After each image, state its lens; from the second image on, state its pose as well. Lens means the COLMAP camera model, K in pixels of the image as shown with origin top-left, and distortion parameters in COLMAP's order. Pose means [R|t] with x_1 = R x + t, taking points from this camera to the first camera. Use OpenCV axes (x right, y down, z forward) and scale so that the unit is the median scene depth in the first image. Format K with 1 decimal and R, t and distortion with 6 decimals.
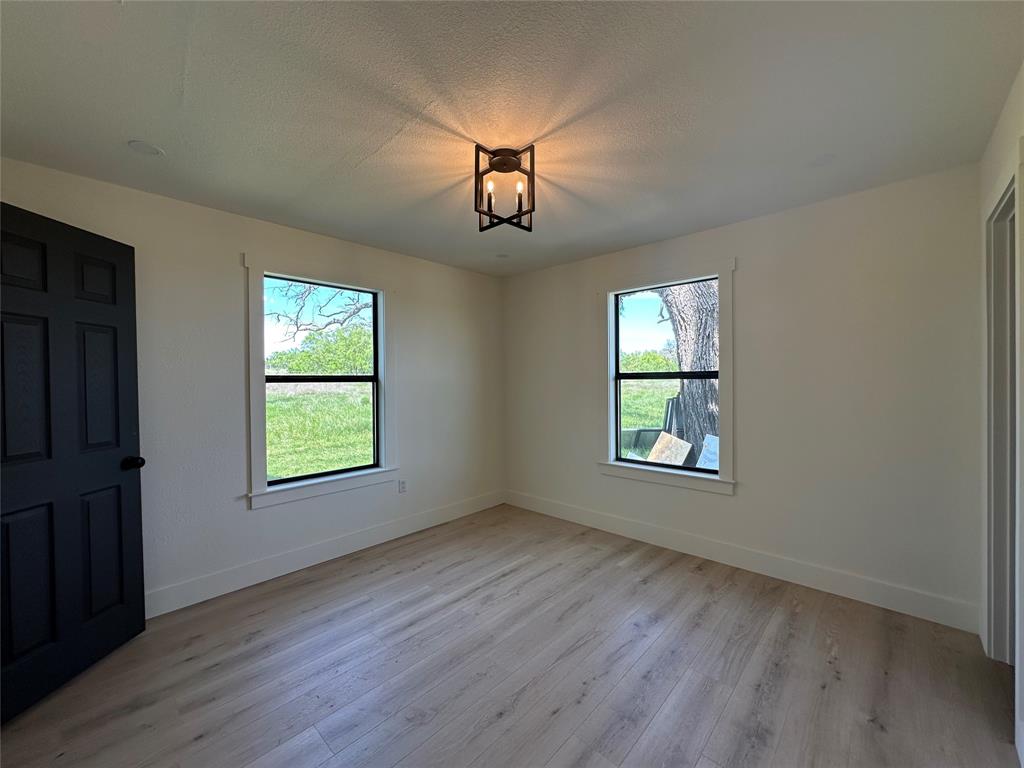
lens RADIAL K [[406.6, 0, 512.0], [0, 406.6, 384.0], [0, 0, 1]] dist [0.001269, 0.000532]
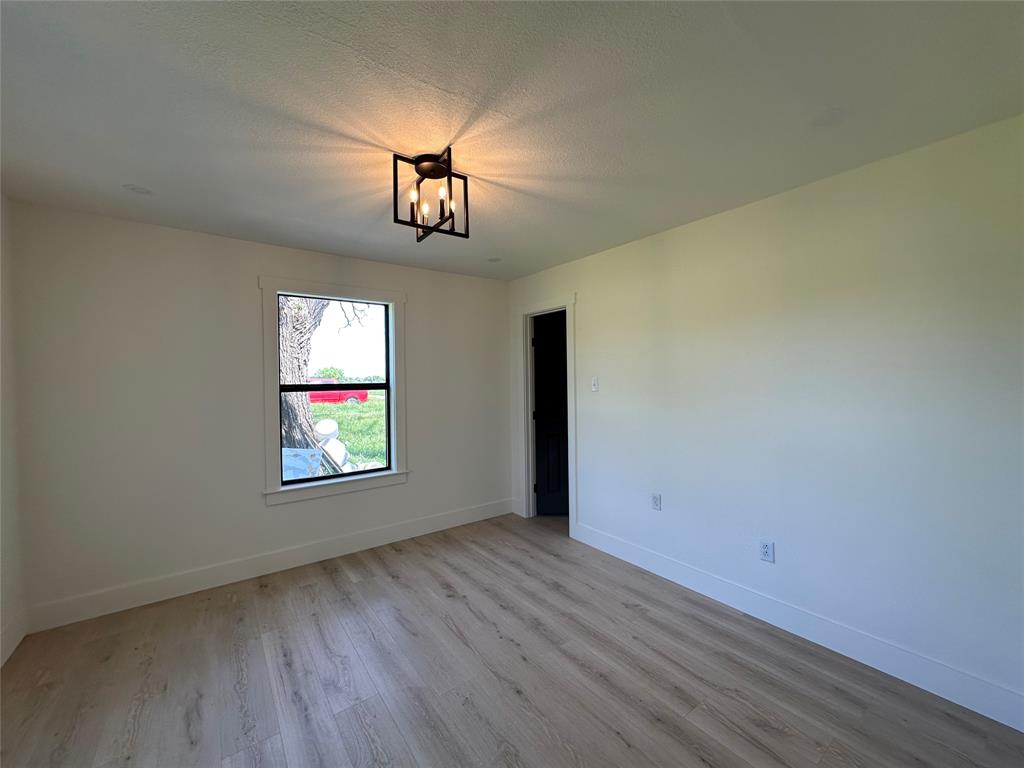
lens RADIAL K [[409.9, 0, 512.0], [0, 409.9, 384.0], [0, 0, 1]] dist [-0.002621, 0.000724]
pose [[0.187350, -0.005512, 0.982278, -0.687943], [0.022152, 0.999754, 0.001385, -0.024251], [-0.982043, 0.021499, 0.187426, 0.476859]]
